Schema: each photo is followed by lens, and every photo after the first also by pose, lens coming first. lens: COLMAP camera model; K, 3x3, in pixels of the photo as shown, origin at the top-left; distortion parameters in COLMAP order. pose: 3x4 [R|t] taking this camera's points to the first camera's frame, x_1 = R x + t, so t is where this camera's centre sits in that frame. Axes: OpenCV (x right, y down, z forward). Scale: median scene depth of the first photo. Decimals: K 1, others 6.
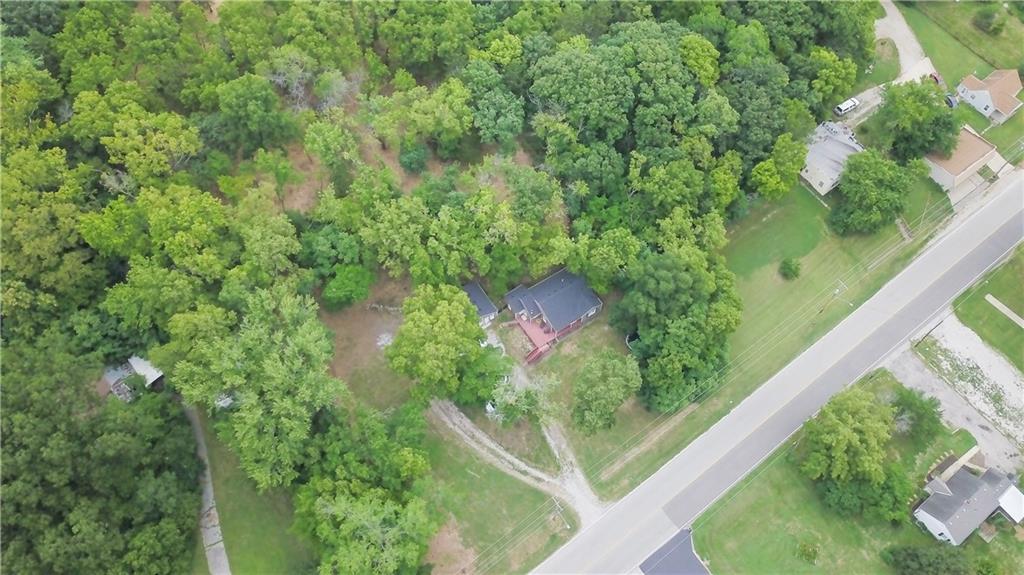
lens RADIAL K [[800.5, 0, 512.0], [0, 800.5, 287.5], [0, 0, 1]] dist [-0.003427, -0.003547]
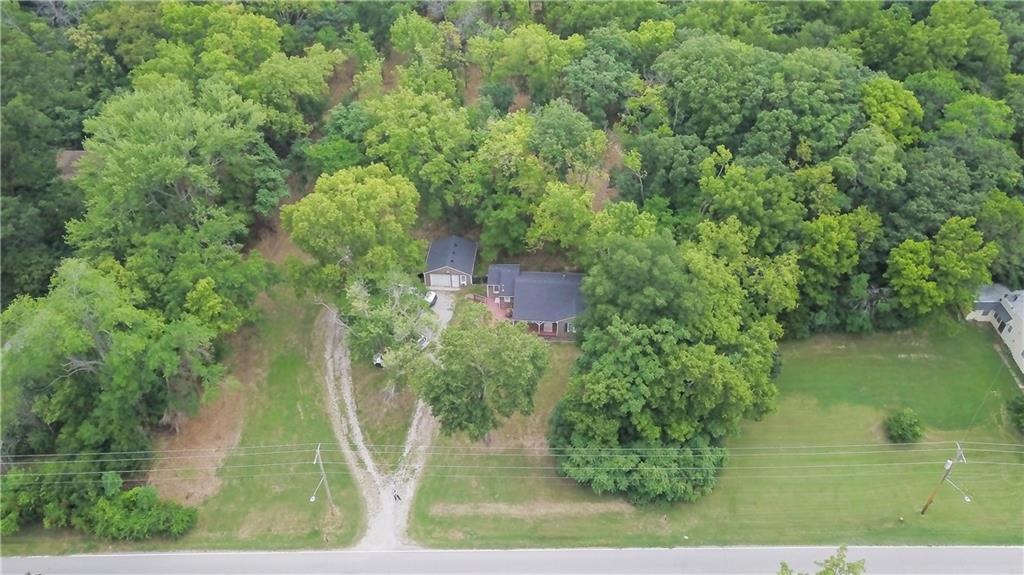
lens RADIAL K [[800.5, 0, 512.0], [0, 800.5, 287.5], [0, 0, 1]] dist [-0.003427, -0.003547]
pose [[0.797611, 0.382059, -0.466741, 0.384141], [-0.520172, 0.827431, -0.211611, 0.185816], [0.305348, 0.411569, 0.858704, 0.373622]]
